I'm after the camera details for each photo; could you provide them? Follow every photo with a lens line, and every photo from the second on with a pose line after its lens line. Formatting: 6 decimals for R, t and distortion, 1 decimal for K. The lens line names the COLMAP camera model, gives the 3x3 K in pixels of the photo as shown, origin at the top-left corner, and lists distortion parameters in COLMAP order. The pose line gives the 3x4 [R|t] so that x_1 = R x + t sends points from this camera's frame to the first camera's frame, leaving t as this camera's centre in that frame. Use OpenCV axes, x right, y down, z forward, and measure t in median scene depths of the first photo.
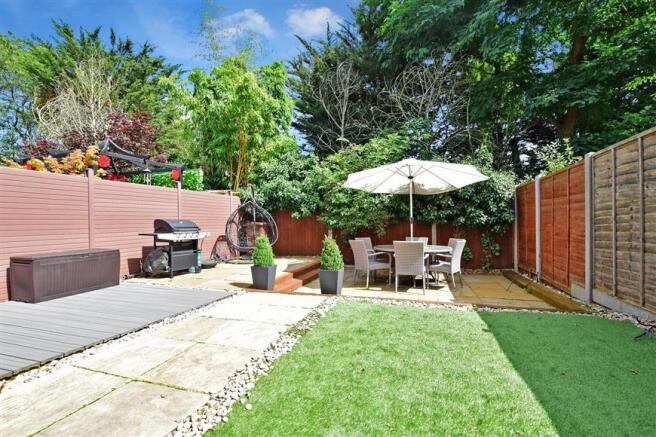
lens RADIAL K [[296.8, 0, 329.2], [0, 296.8, 222.5], [0, 0, 1]] dist [-0.002307, -0.000295]
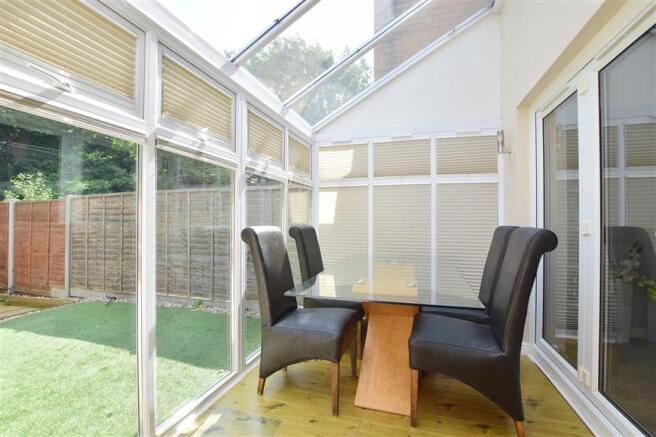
lens RADIAL K [[296.8, 0, 329.5], [0, 296.8, 222.8], [0, 0, 1]] dist [-0.002307, -0.000295]
pose [[0.018442, 0.019262, 0.999644, -0.573121], [-0.002865, 0.999811, -0.019212, -0.075534], [-0.999826, -0.002510, 0.018494, -0.320100]]
